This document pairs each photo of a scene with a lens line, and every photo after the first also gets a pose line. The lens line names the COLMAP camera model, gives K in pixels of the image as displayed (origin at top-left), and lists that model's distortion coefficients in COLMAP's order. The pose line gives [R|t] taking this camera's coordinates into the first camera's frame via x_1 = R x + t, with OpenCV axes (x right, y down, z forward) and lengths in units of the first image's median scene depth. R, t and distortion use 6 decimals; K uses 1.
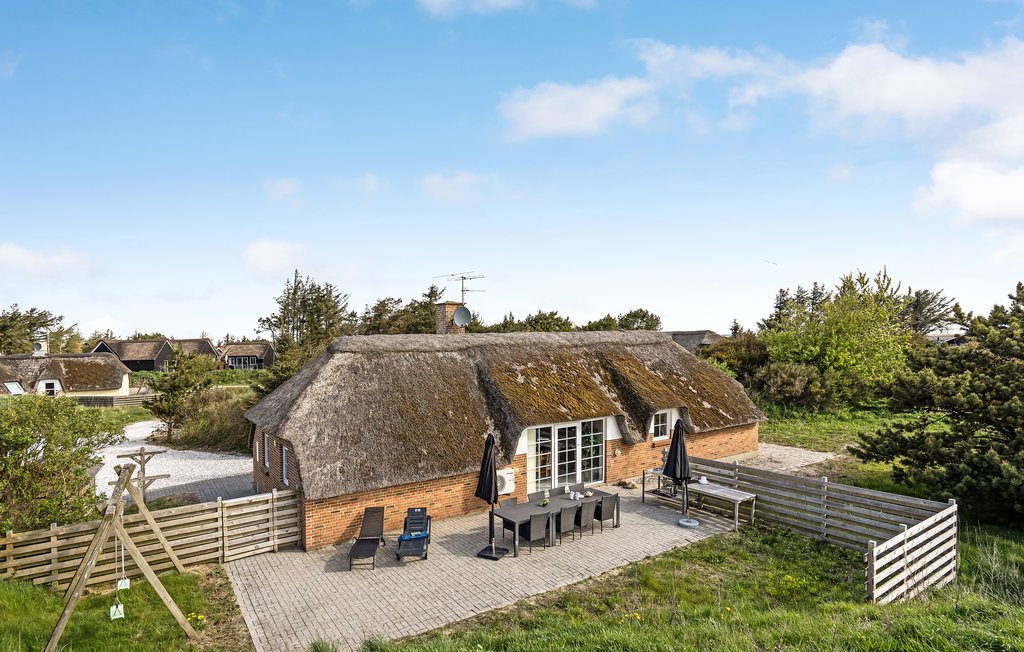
lens RADIAL K [[505.9, 0, 510.1], [0, 505.9, 390.9], [0, 0, 1]] dist [0.021499, 0.000019]
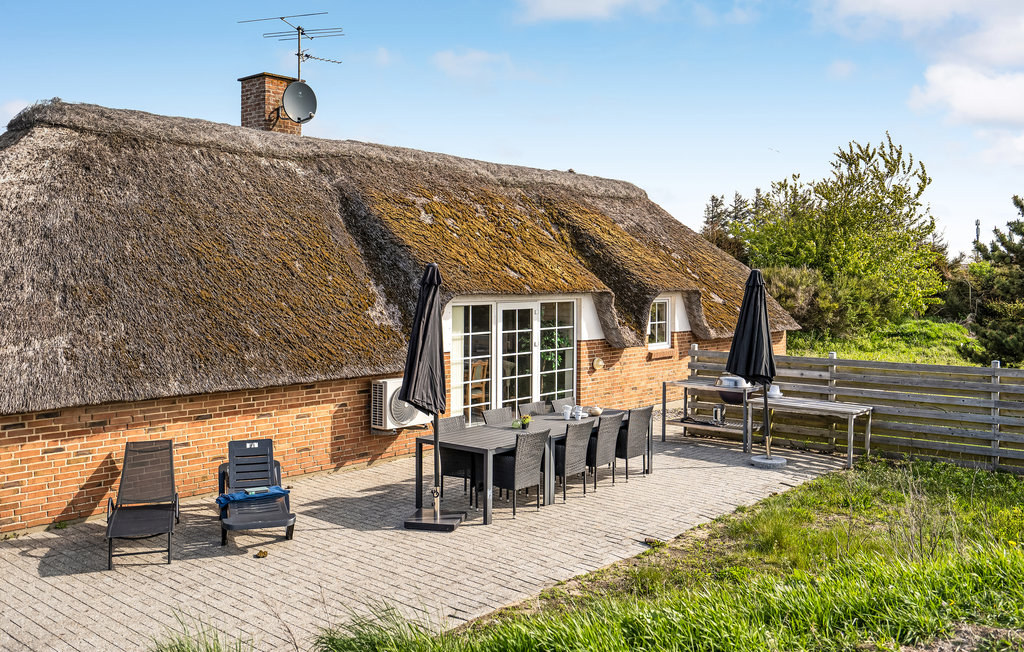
lens RADIAL K [[830.5, 0, 512.0], [0, 830.5, 326.0], [0, 0, 1]] dist [-0.007852, -0.001344]
pose [[0.965080, 0.009410, 0.261787, -0.120249], [-0.000053, 0.999362, -0.035725, 0.122251], [-0.261956, 0.034464, 0.964464, 0.175653]]
